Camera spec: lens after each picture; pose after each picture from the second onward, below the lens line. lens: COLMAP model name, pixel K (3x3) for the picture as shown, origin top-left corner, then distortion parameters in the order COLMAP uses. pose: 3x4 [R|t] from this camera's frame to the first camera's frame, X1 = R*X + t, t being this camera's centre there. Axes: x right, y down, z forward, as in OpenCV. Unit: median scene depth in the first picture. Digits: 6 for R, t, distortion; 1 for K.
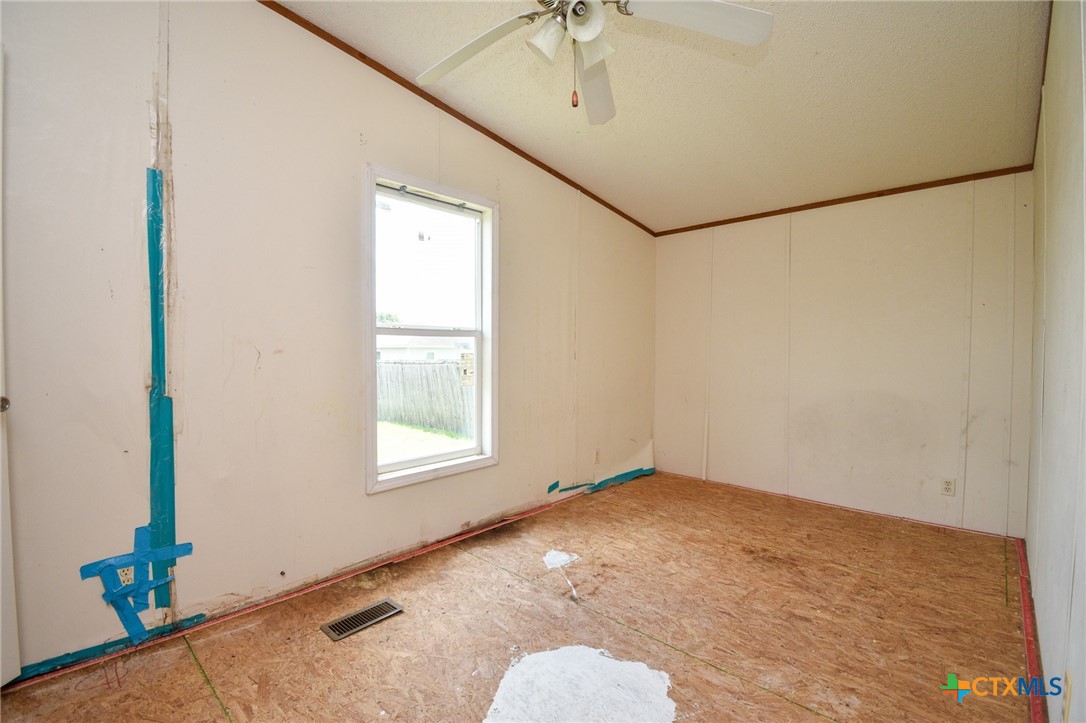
lens RADIAL K [[482.6, 0, 543.0], [0, 482.6, 361.5], [0, 0, 1]] dist [0.024003, -0.027844]
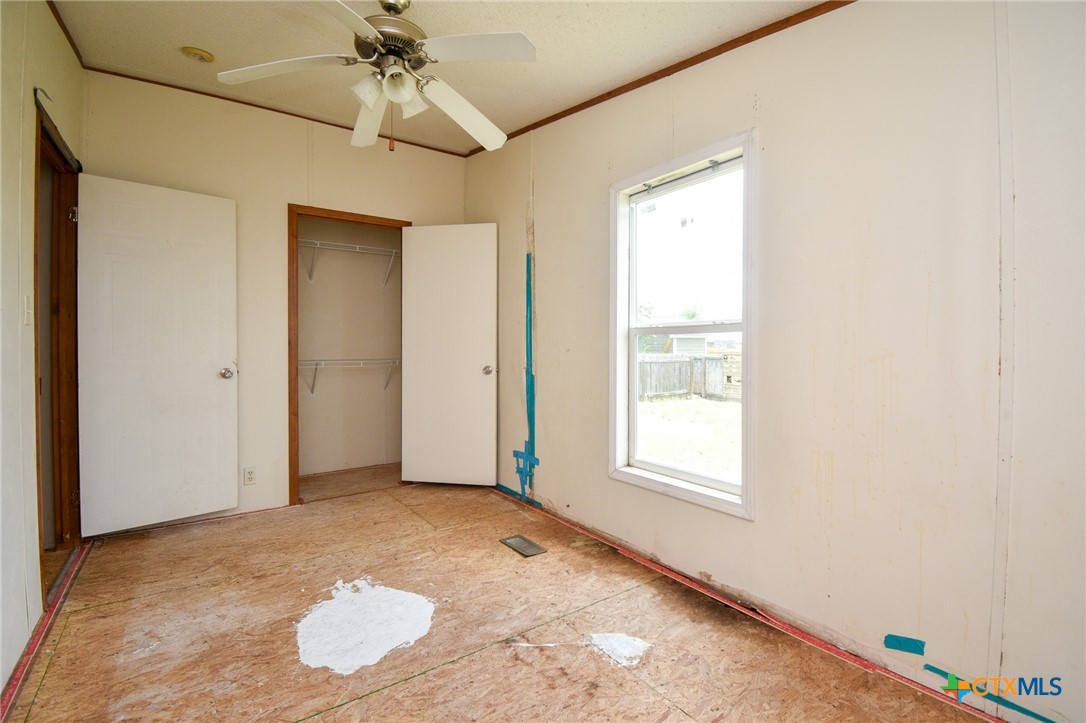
lens RADIAL K [[489.4, 0, 544.3], [0, 489.4, 349.5], [0, 0, 1]] dist [0.025779, -0.028597]
pose [[-0.198386, 0.005835, -0.980107, 0.812284], [-0.019089, 0.999770, 0.009816, -0.032996], [0.979938, 0.020657, -0.198229, 1.101185]]
